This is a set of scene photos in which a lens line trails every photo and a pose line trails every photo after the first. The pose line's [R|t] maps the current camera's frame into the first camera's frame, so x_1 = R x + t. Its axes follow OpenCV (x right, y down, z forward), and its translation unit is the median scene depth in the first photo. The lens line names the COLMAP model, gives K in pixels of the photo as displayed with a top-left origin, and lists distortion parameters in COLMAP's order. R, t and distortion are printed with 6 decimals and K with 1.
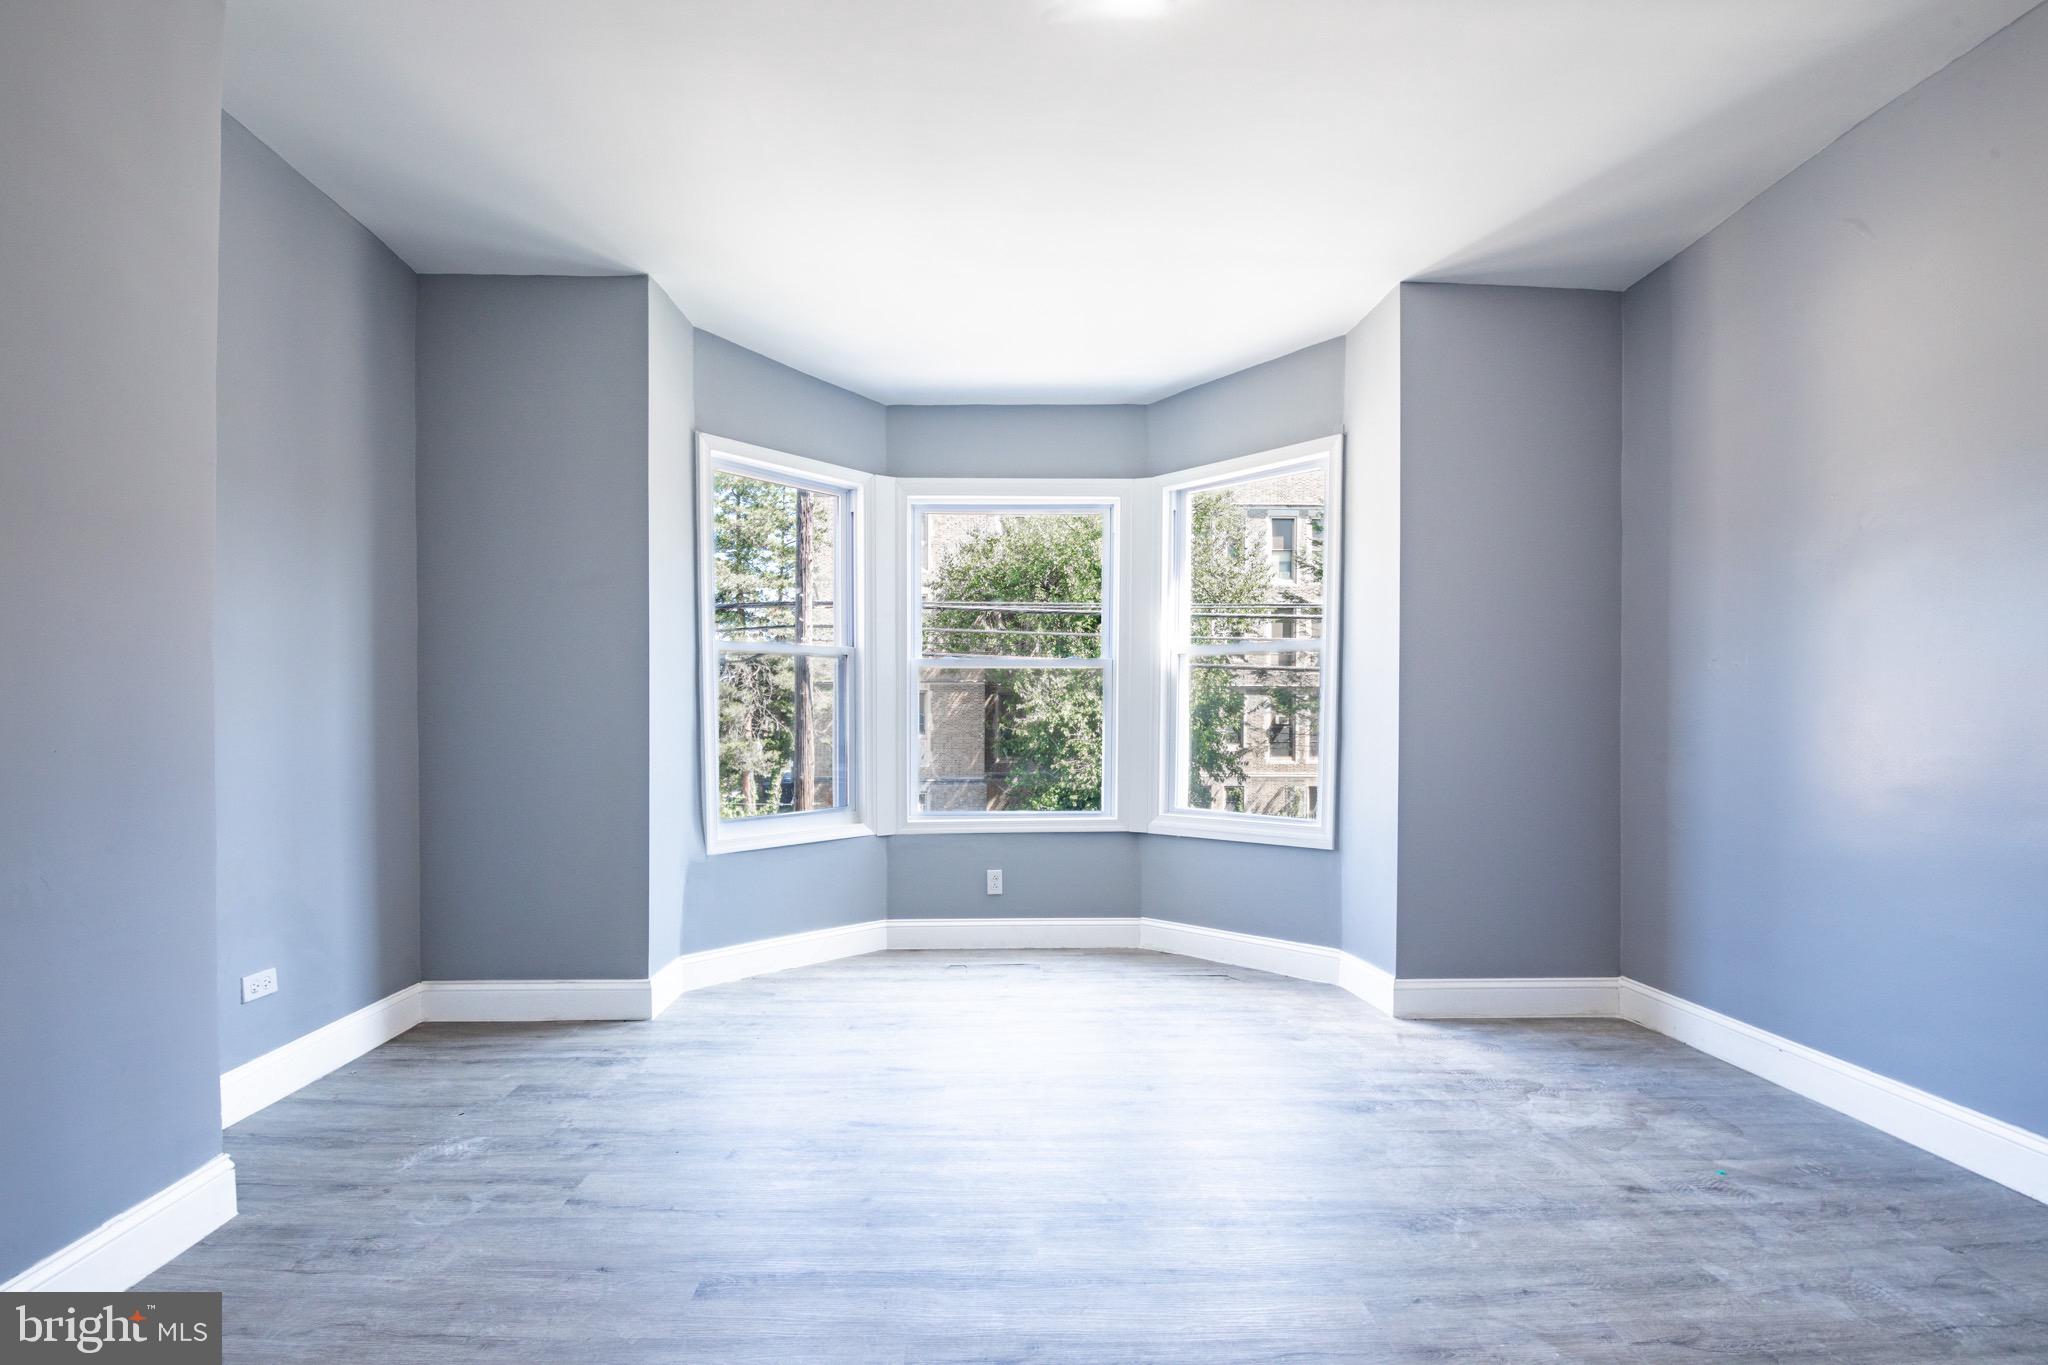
lens RADIAL K [[889.5, 0, 997.8], [0, 889.5, 732.3], [0, 0, 1]] dist [-0.001084, -0.010485]
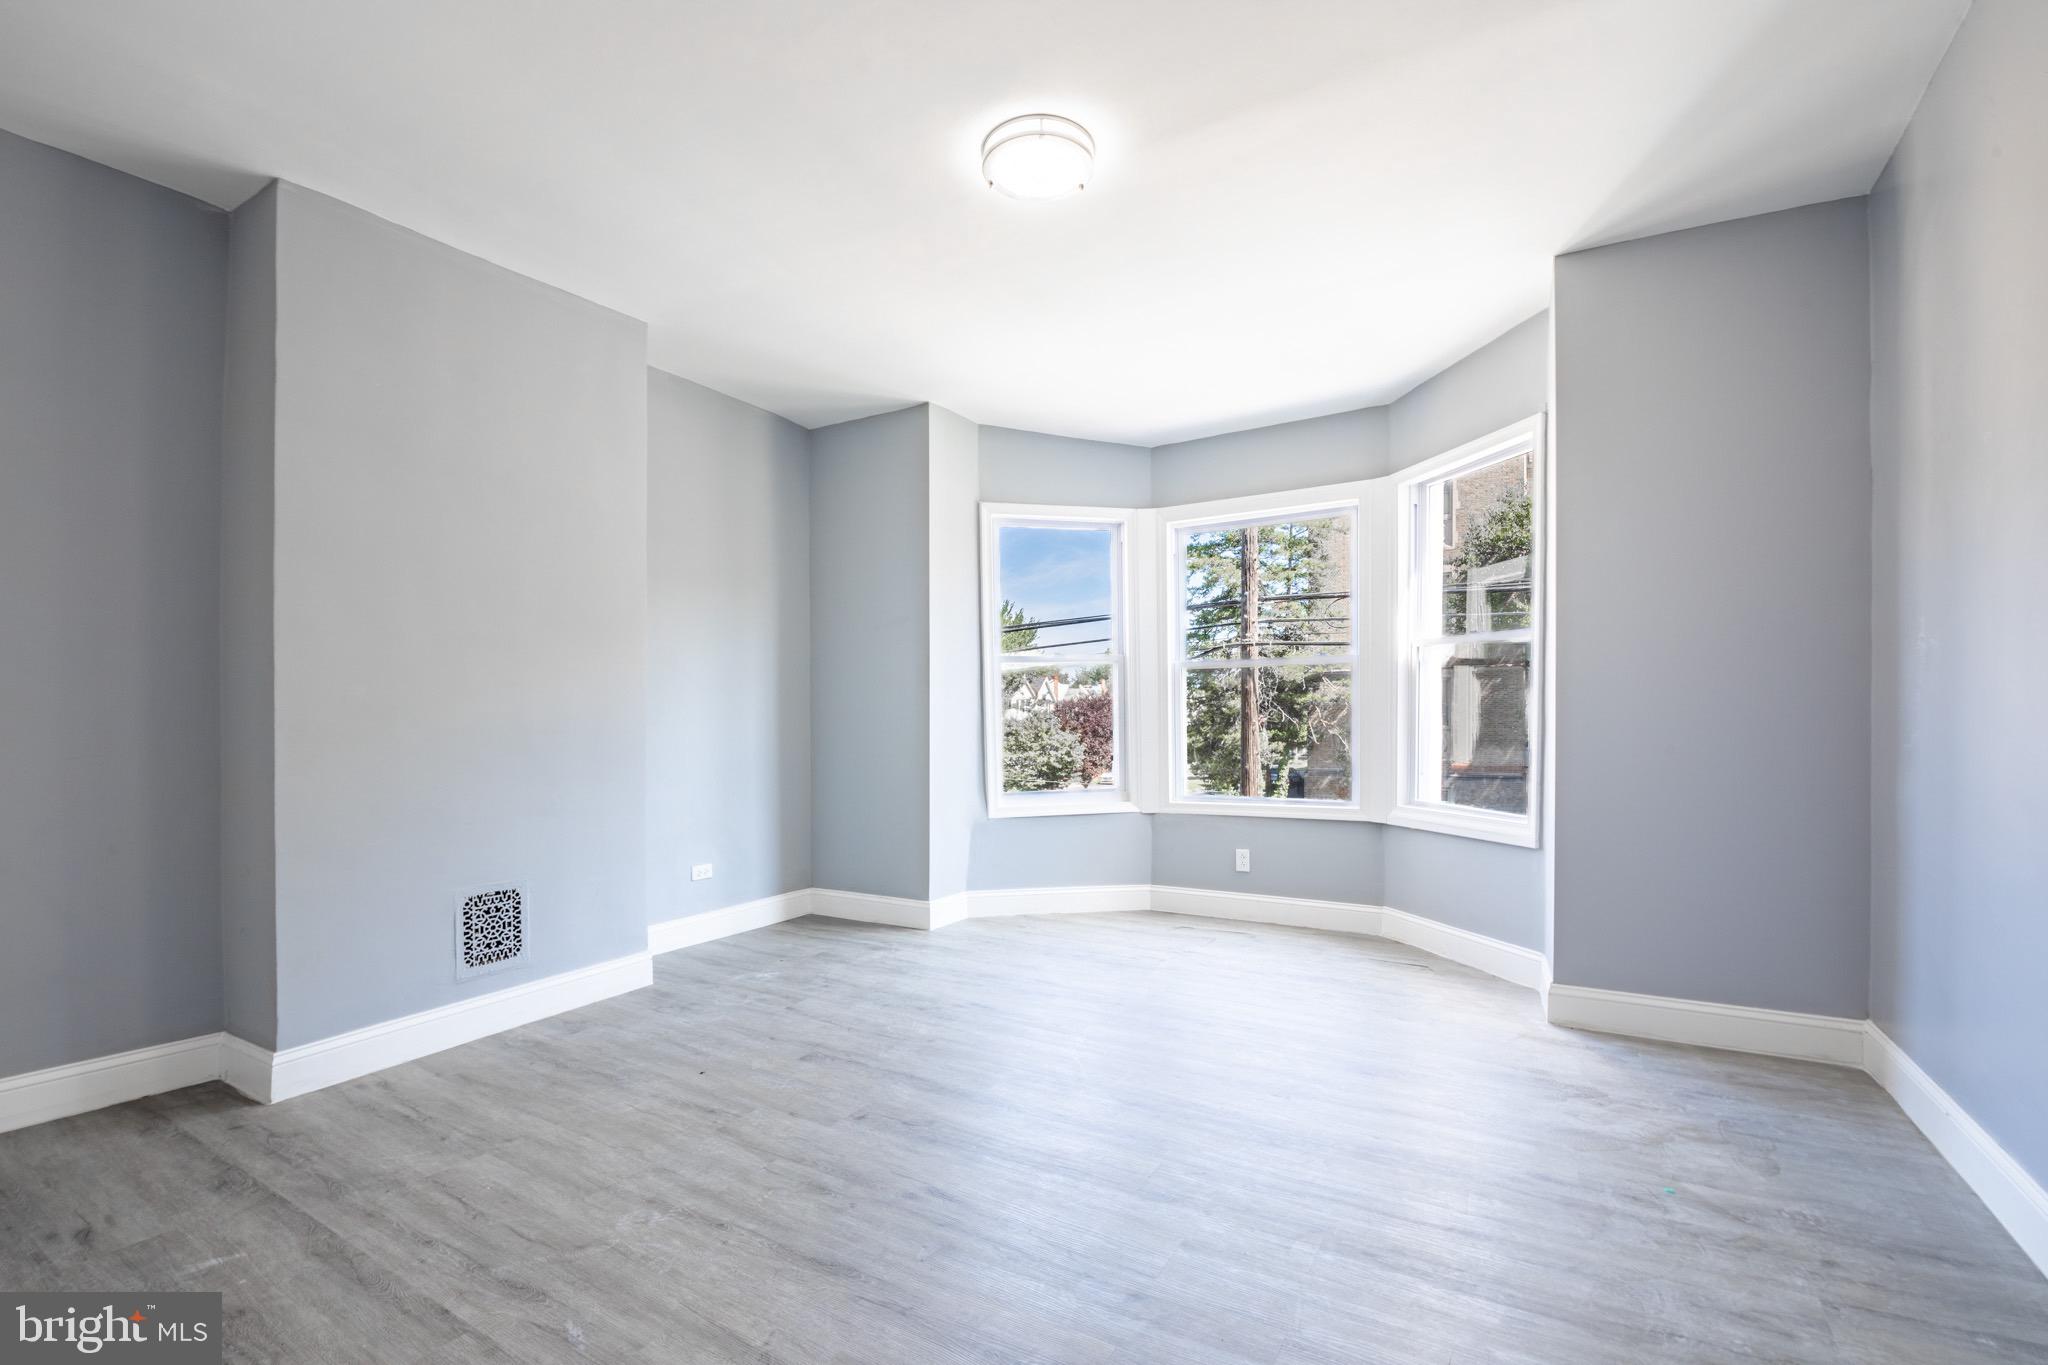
lens RADIAL K [[887.2, 0, 1027.3], [0, 887.2, 720.4], [0, 0, 1]] dist [0.000729, -0.013073]
pose [[0.849737, -0.003961, -0.527192, 0.437271], [0.002218, 0.999990, -0.003938, -0.002909], [0.527202, 0.002177, 0.849737, -0.102501]]
